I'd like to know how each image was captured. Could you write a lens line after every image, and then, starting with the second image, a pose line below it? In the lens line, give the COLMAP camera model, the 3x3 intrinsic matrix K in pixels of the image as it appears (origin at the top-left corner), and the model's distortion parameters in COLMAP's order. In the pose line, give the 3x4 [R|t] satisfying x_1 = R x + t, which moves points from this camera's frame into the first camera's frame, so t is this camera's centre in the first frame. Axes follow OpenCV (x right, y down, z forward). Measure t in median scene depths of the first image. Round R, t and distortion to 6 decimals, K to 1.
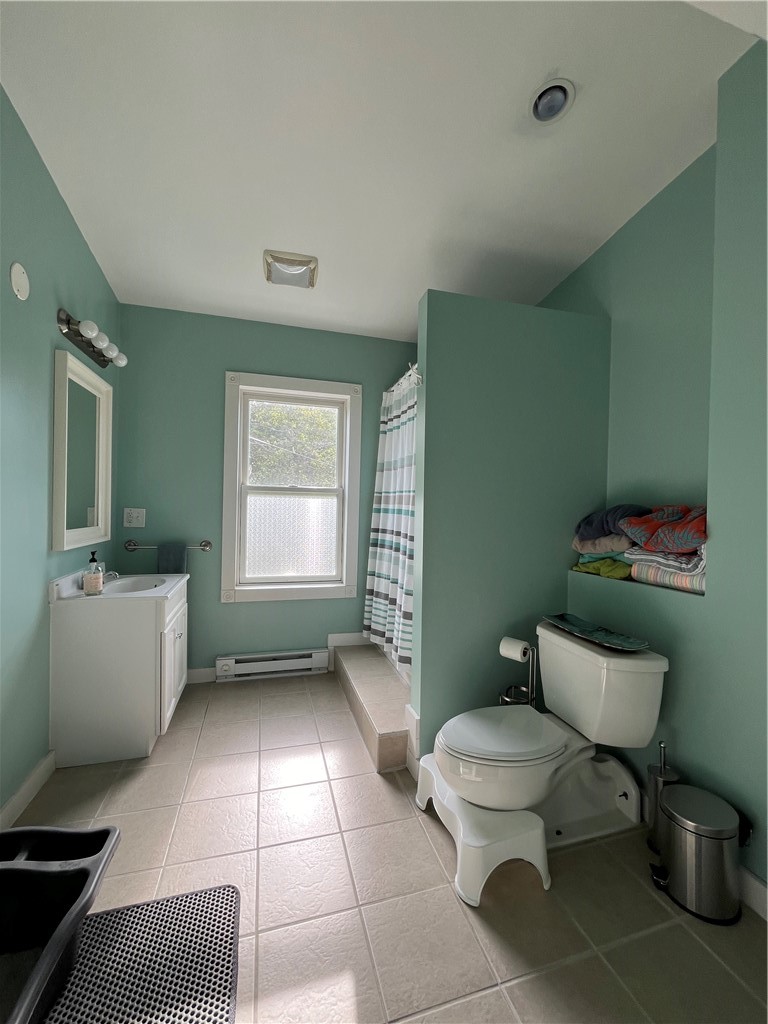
lens RADIAL K [[416.8, 0, 384.5], [0, 416.8, 512.9], [0, 0, 1]] dist [-0.001759, 0.001323]
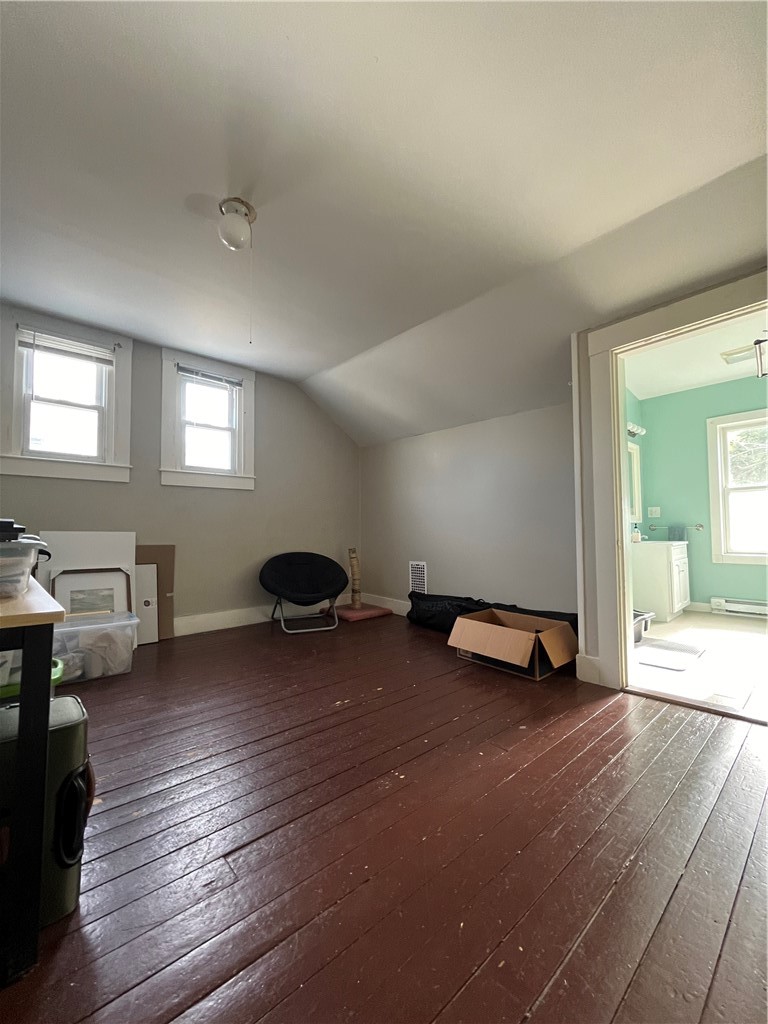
lens RADIAL K [[416.8, 0, 380.9], [0, 416.8, 514.7], [0, 0, 1]] dist [-0.001759, 0.001323]
pose [[0.442177, -0.063443, -0.894681, 0.497648], [0.009027, 0.997759, -0.066291, 0.132159], [0.896882, 0.021236, 0.441759, -0.867227]]
